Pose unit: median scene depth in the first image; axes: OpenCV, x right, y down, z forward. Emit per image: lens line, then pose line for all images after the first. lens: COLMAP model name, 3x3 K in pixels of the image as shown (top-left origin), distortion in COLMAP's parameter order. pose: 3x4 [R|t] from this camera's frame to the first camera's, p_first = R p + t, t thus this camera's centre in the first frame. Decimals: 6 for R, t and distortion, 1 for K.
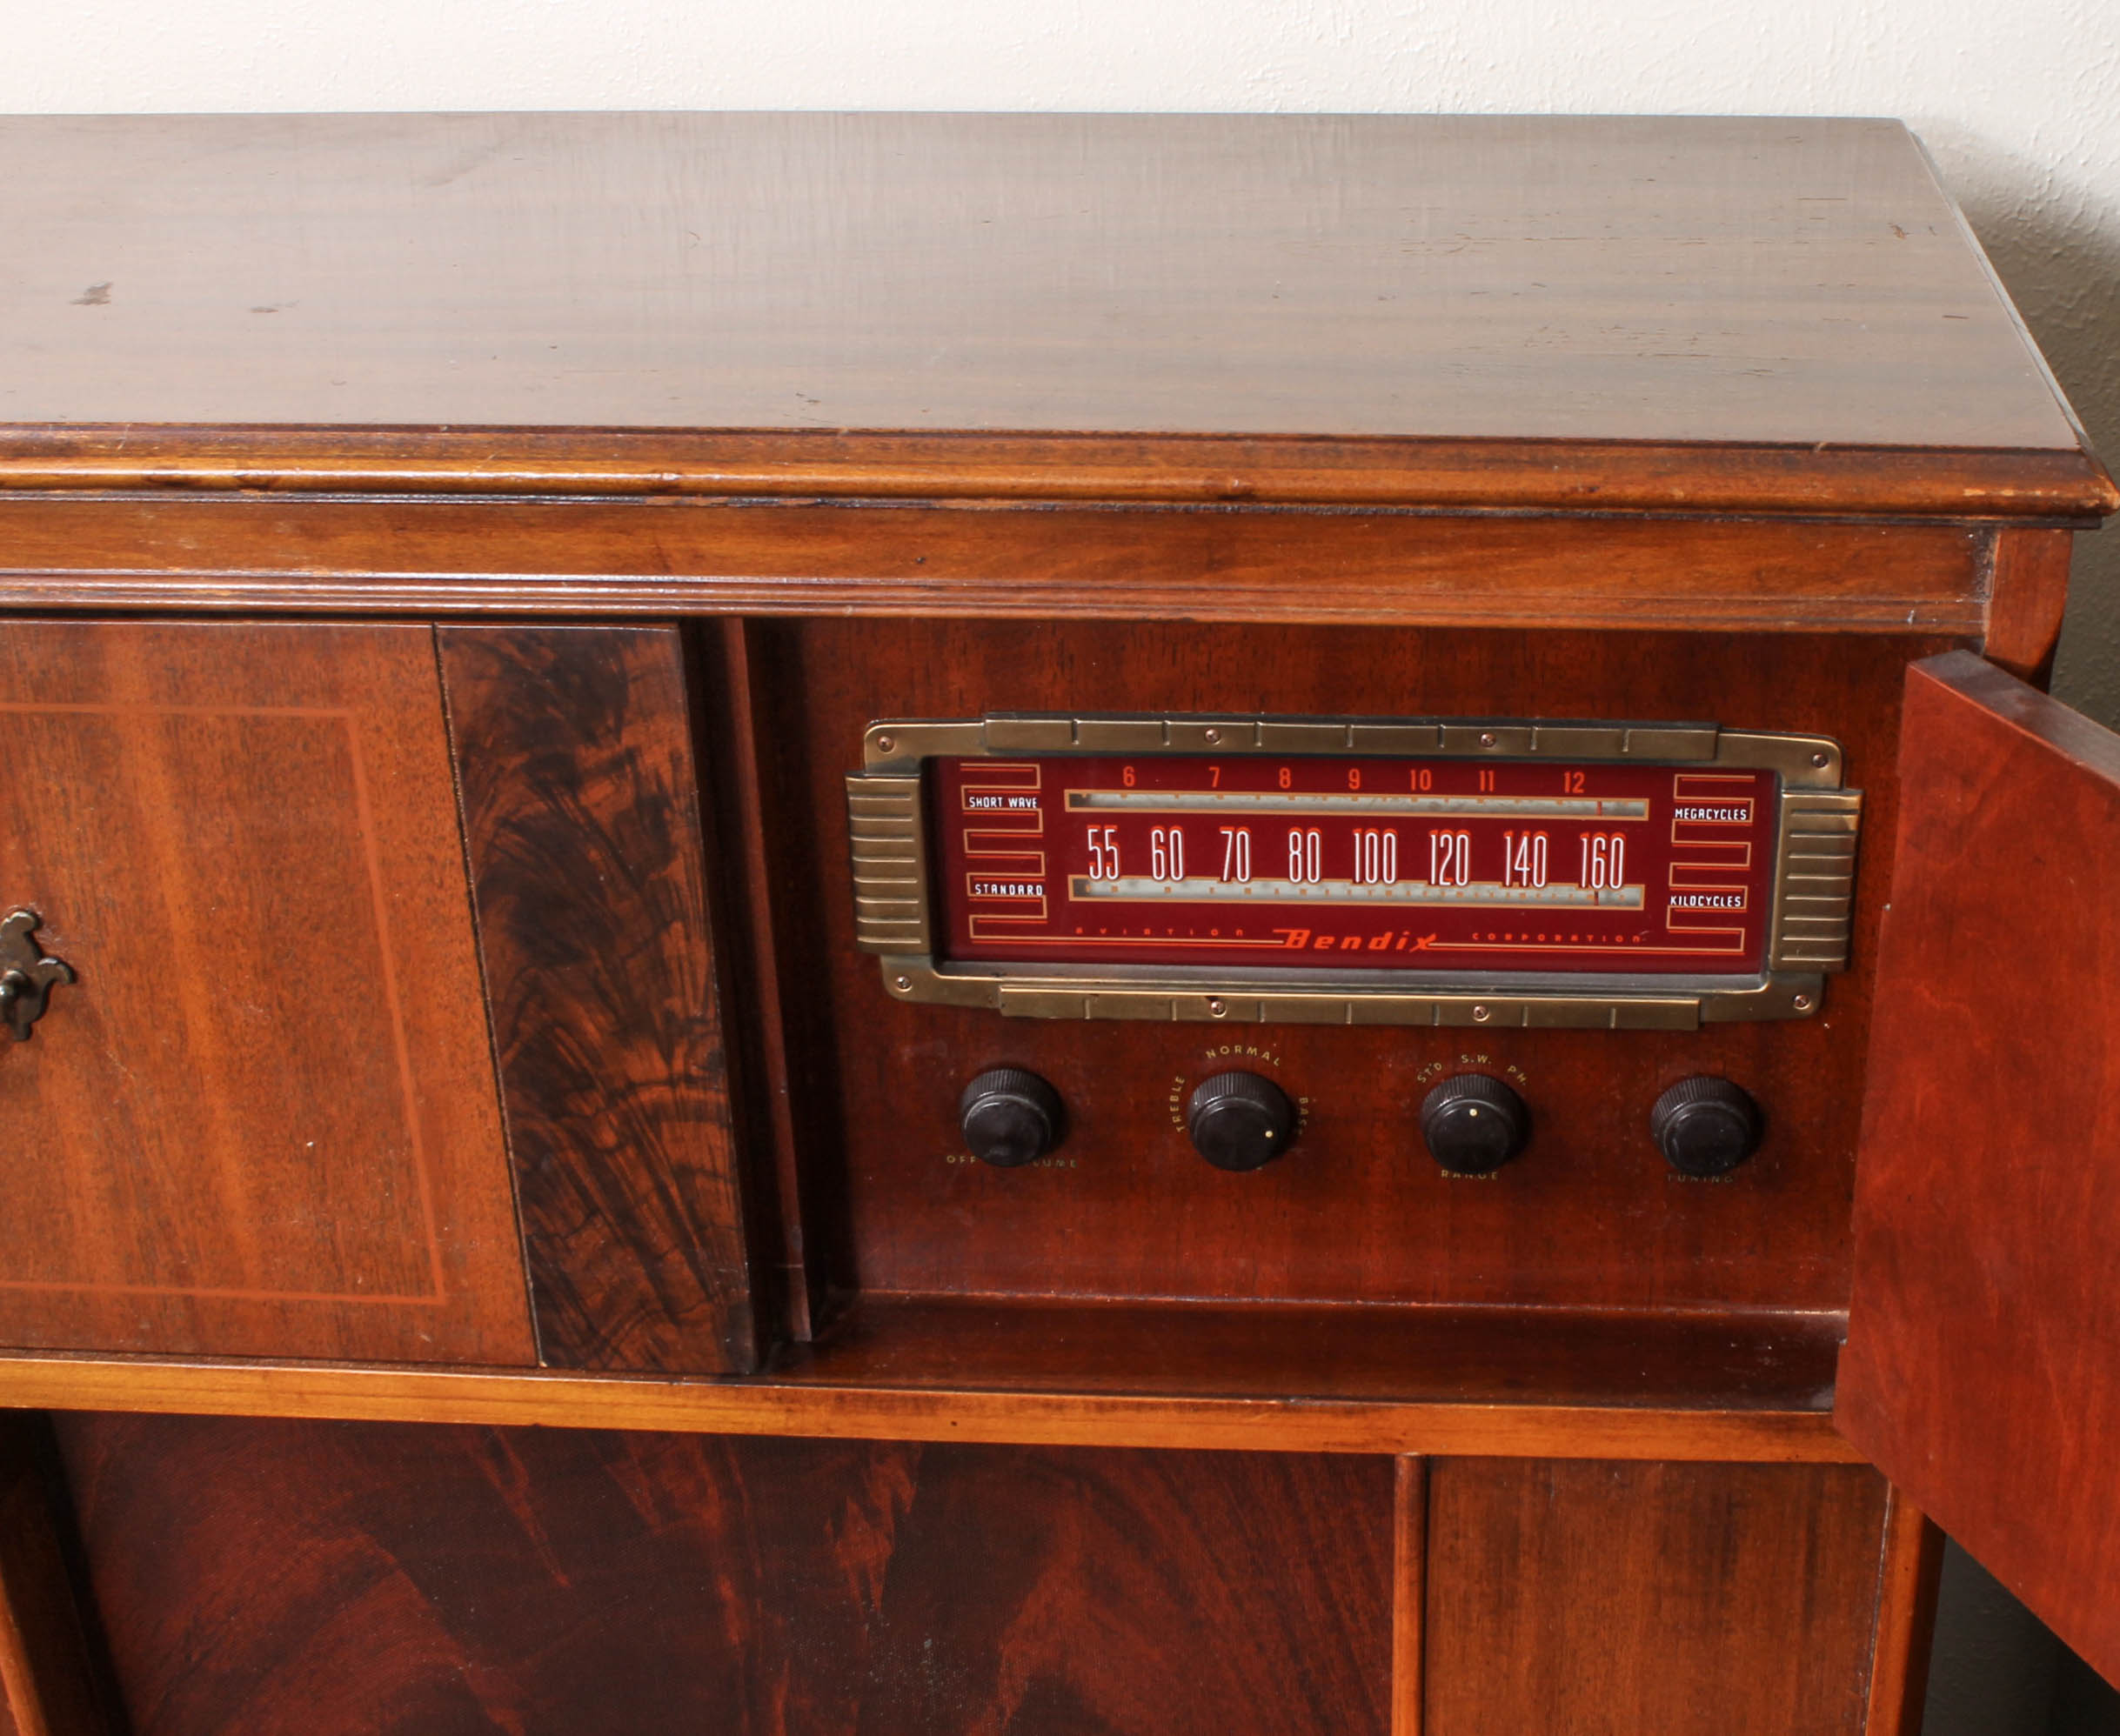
lens RADIAL K [[2973.1, 0, 1300.8], [0, 2973.1, 893.8], [0, 0, 1]] dist [-0.131946, 0.180721]
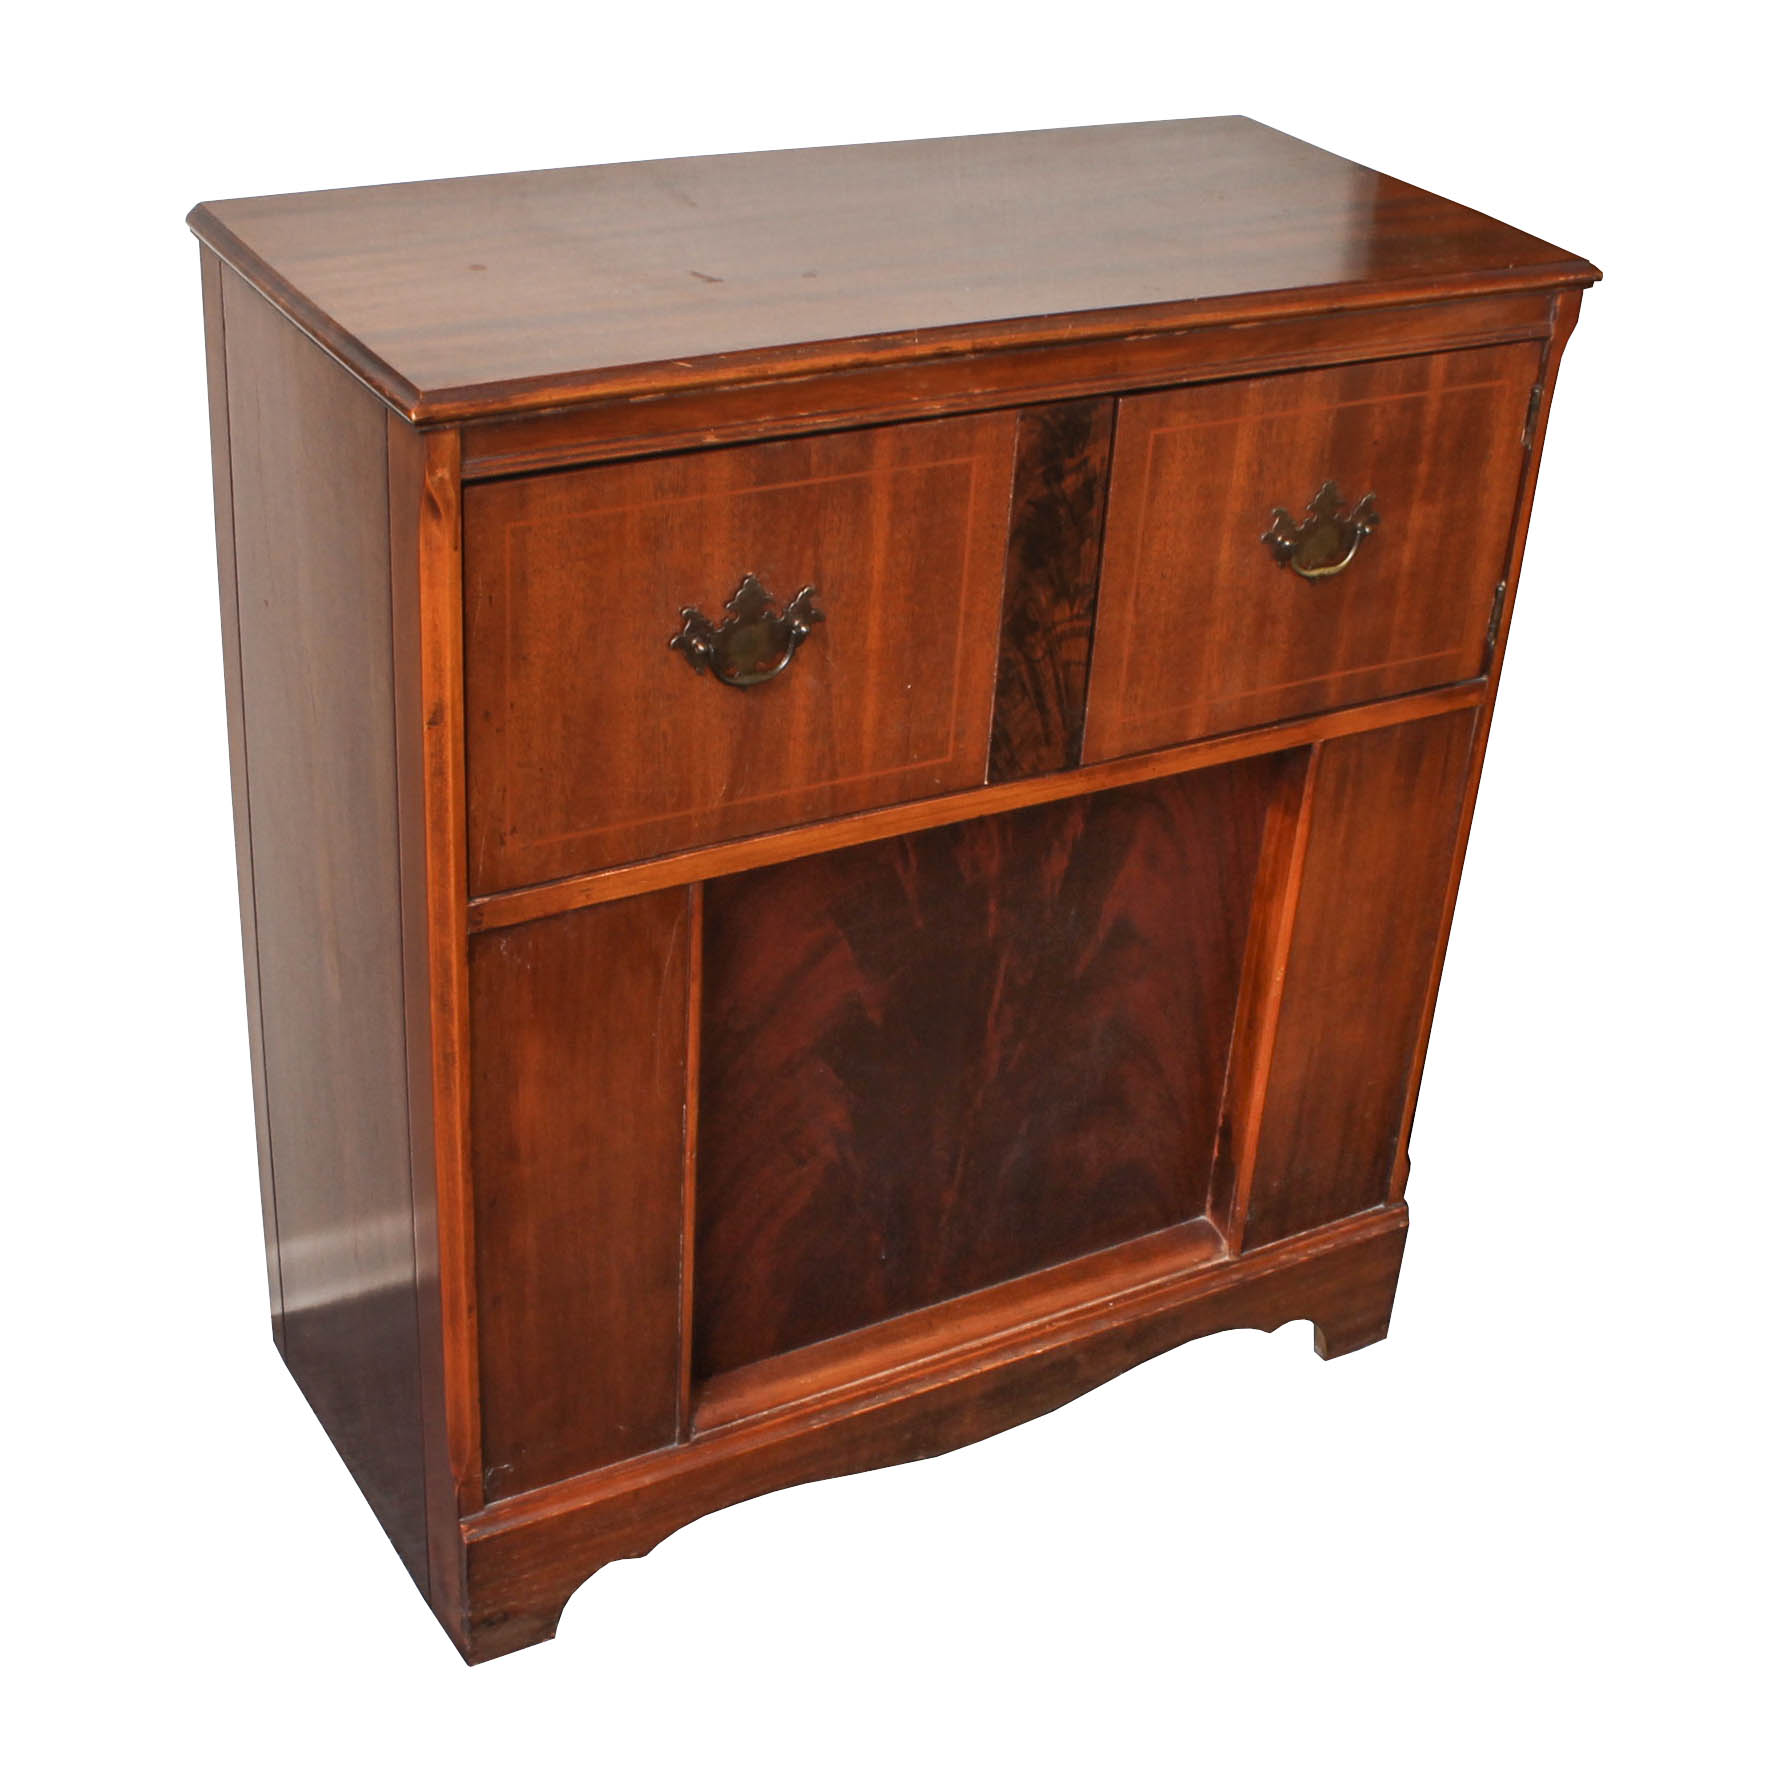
lens RADIAL K [[2661.0, 0, 886.0], [0, 2661.0, 886.0], [0, 0, 1]] dist [-0.173997, 0.130497]
pose [[0.836026, -0.219643, 0.502809, -1.316584], [0.186779, 0.975577, 0.115603, 0.005505], [-0.515920, -0.002733, 0.856632, -0.557034]]
